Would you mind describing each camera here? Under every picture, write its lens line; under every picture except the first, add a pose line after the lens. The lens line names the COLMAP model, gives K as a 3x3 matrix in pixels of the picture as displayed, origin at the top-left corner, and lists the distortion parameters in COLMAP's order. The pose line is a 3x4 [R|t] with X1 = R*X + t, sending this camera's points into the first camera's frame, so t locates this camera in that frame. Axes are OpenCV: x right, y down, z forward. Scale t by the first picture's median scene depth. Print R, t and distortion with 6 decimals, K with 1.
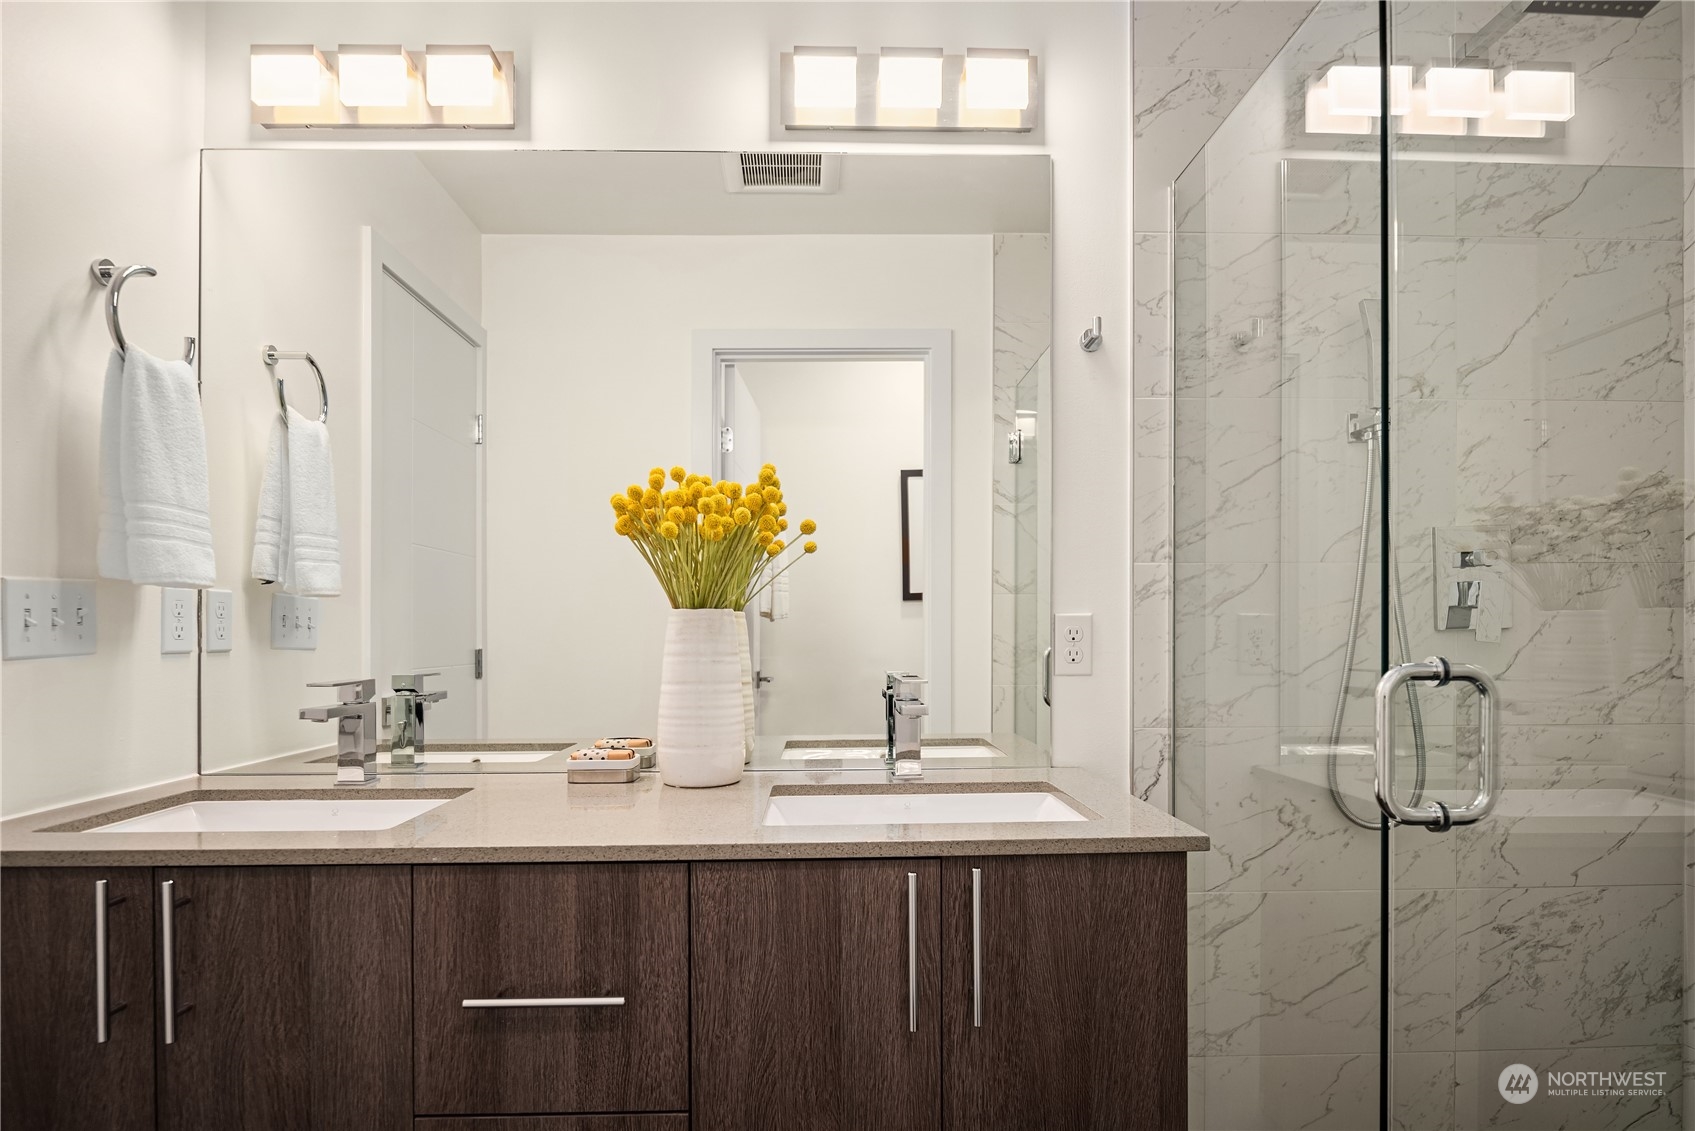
lens RADIAL K [[927.9, 0, 846.9], [0, 927.9, 630.3], [0, 0, 1]] dist [-0.007890, -0.001182]
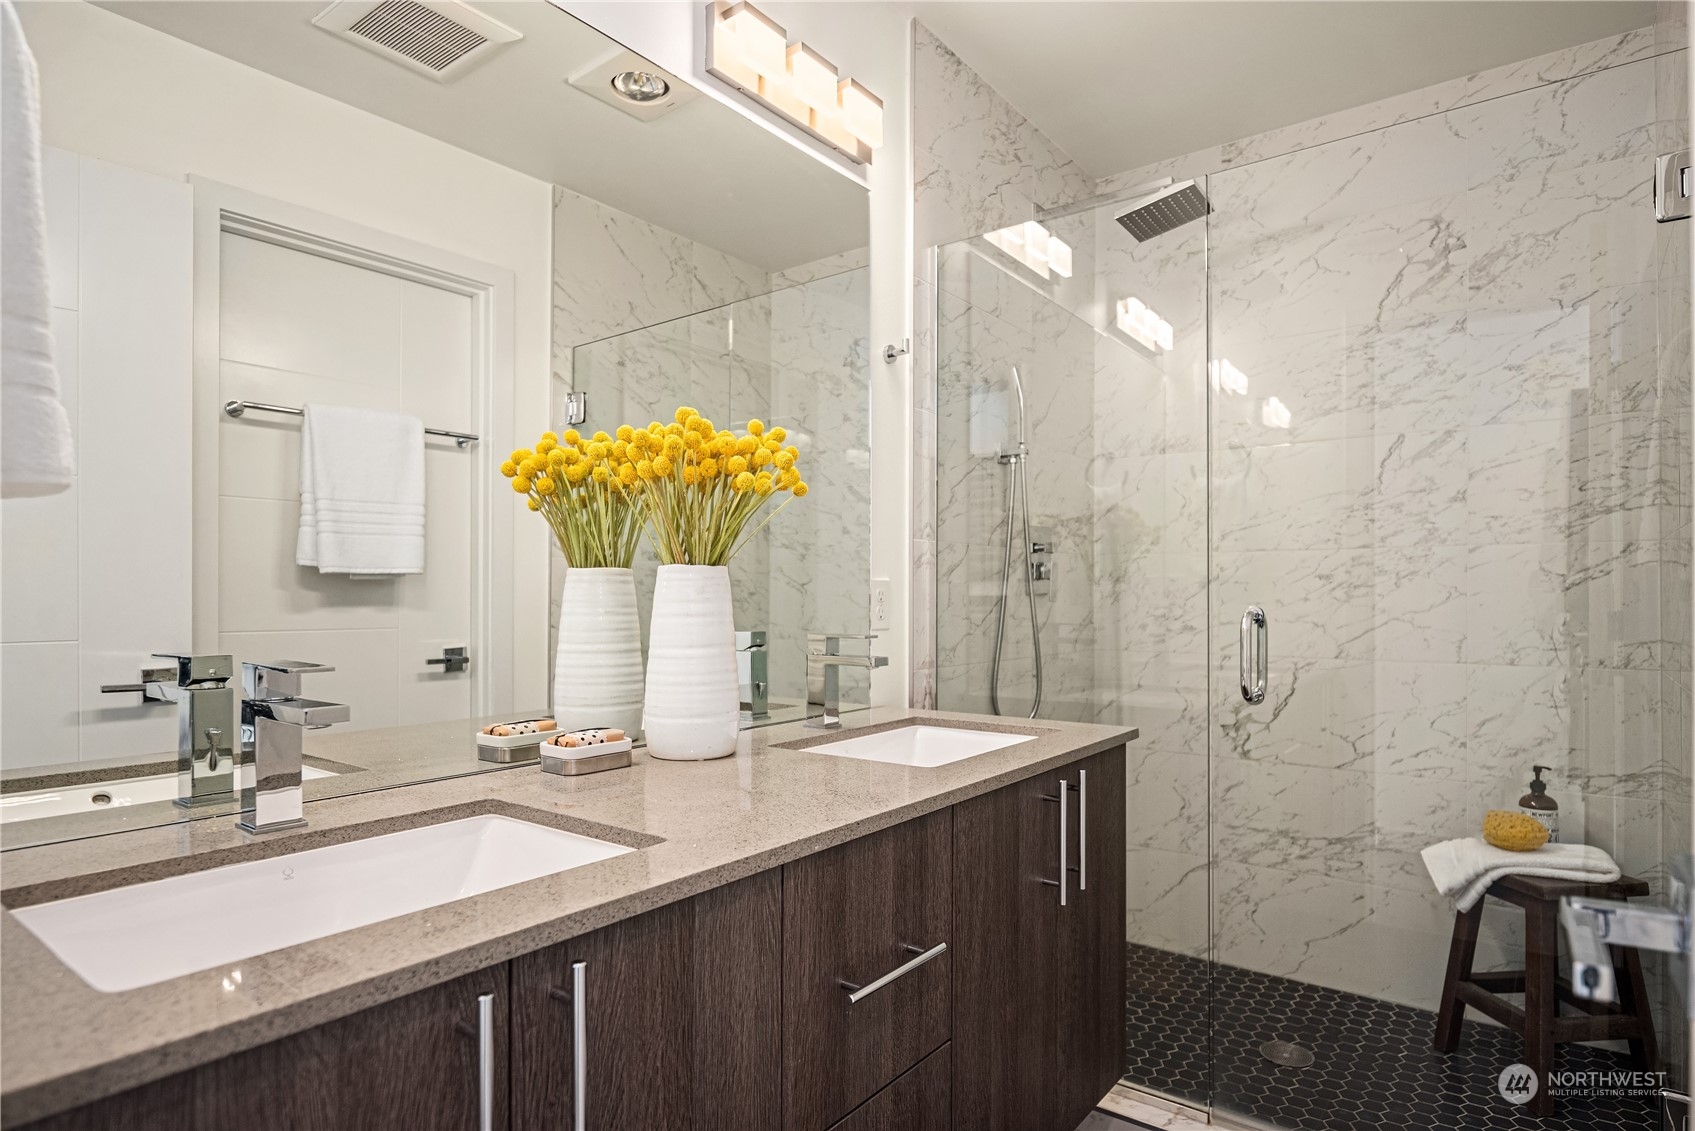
lens RADIAL K [[922.3, 0, 847.0], [0, 922.3, 598.1], [0, 0, 1]] dist [-0.002707, -0.000651]
pose [[0.632051, 0.002171, 0.774924, -1.080256], [-0.001044, 0.999998, -0.001950, 0.014402], [-0.774926, 0.000423, 0.632052, 0.424038]]
